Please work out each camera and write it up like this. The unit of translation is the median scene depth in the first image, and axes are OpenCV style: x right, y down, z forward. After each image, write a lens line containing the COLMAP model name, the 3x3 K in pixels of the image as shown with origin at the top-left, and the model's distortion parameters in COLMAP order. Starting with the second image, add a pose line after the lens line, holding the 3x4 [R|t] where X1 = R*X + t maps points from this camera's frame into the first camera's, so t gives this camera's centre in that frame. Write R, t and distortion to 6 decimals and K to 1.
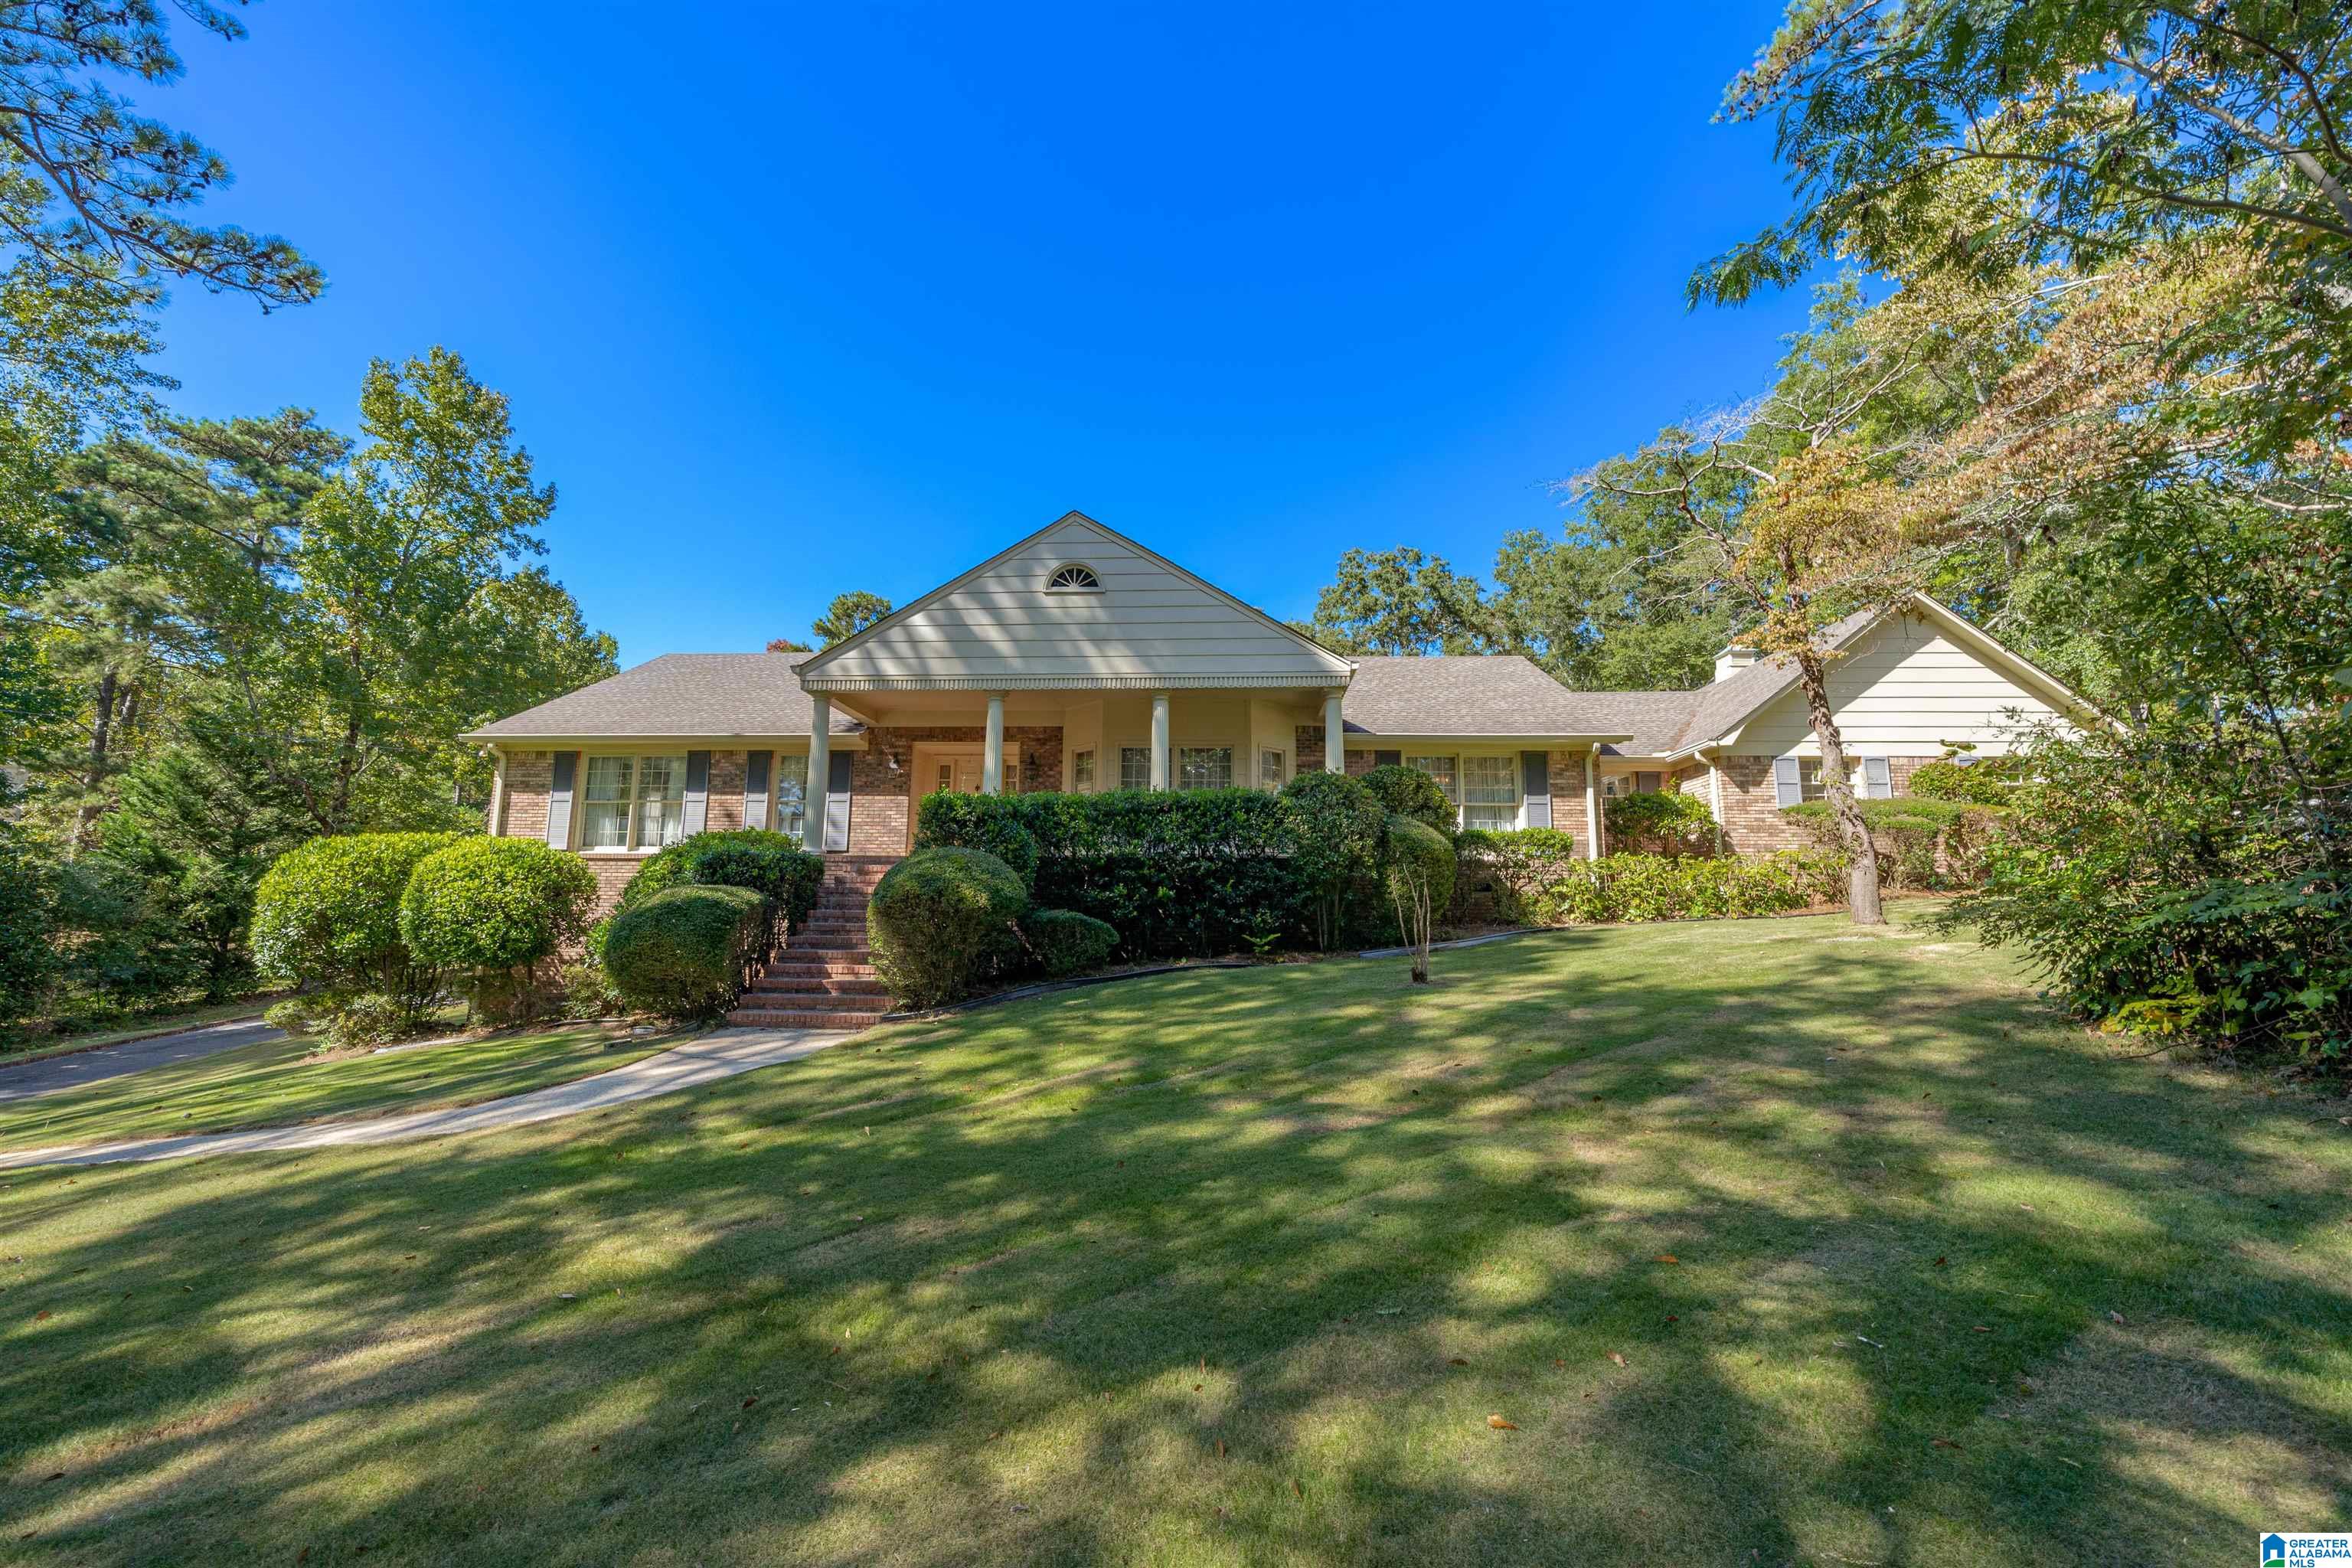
lens RADIAL K [[882.9, 0, 1176.0], [0, 882.9, 784.0], [0, 0, 1]] dist [-0.001351, -0.000113]
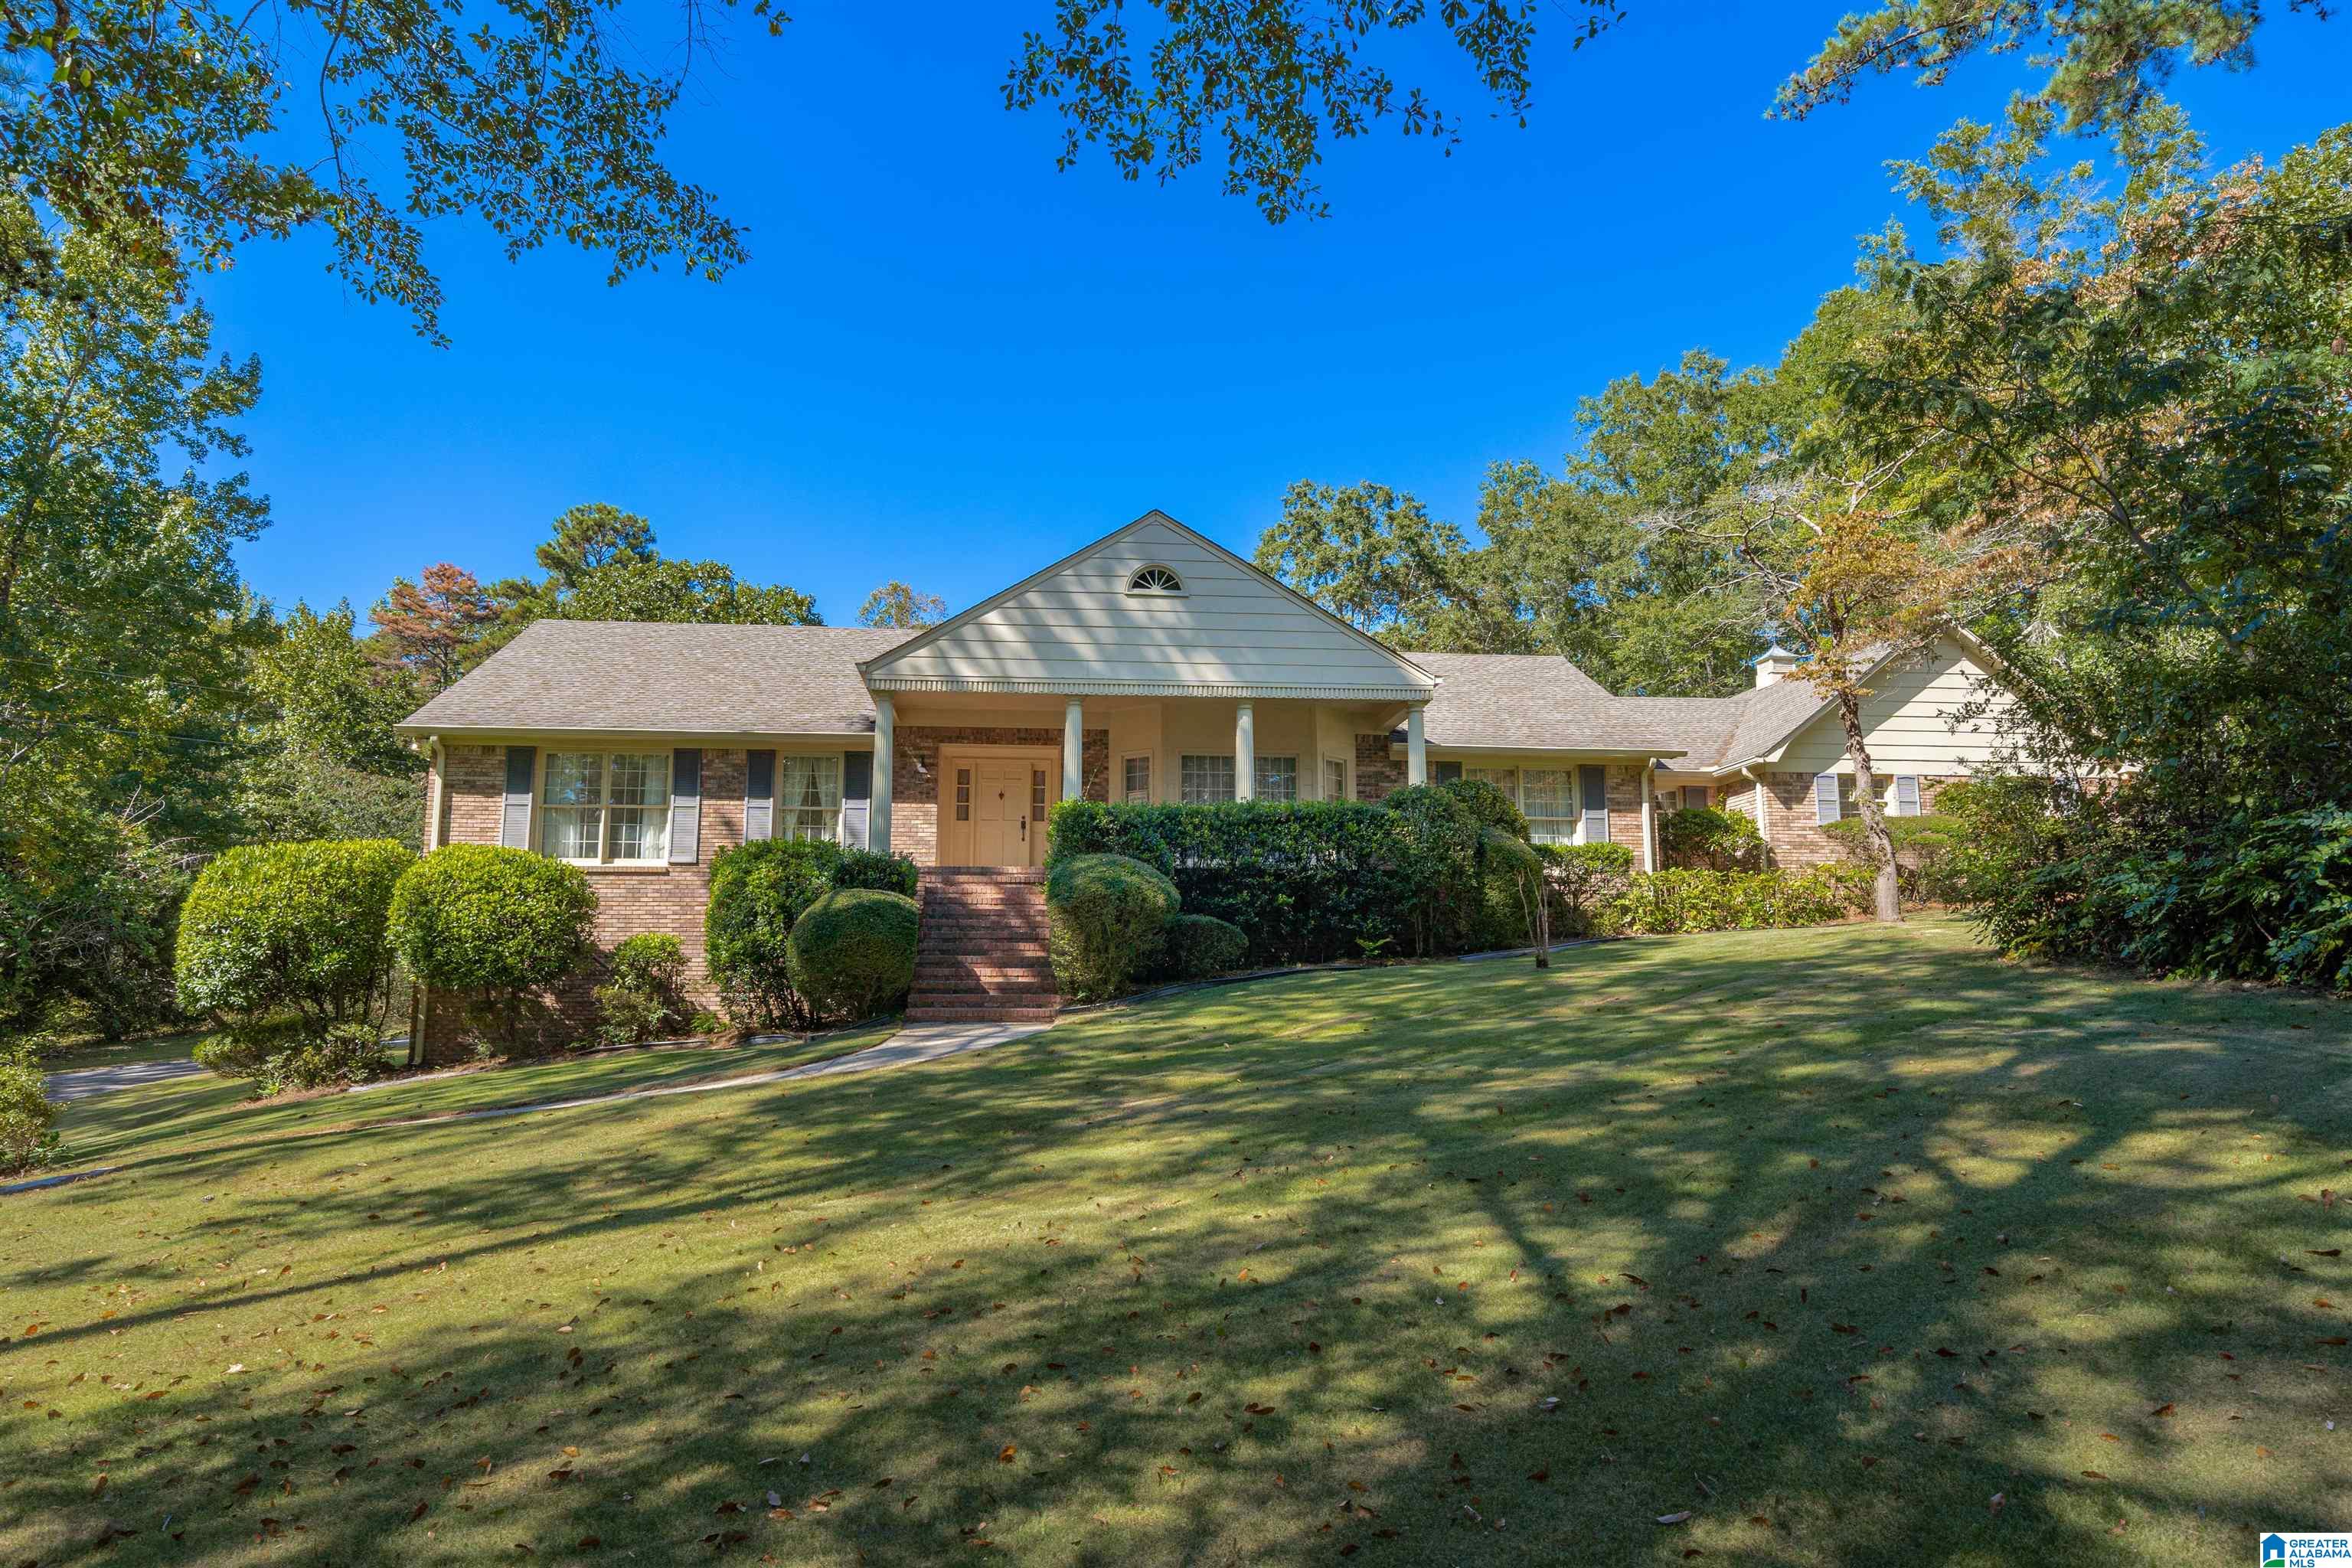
lens RADIAL K [[1360.0, 0, 1169.0], [0, 1360.0, 779.8], [0, 0, 1]] dist [0.006517, 0.001377]
pose [[0.987286, 0.013692, 0.158363, -0.325904], [-0.013022, 0.999901, -0.005269, -0.006959], [-0.158419, 0.003140, 0.987367, -0.459744]]
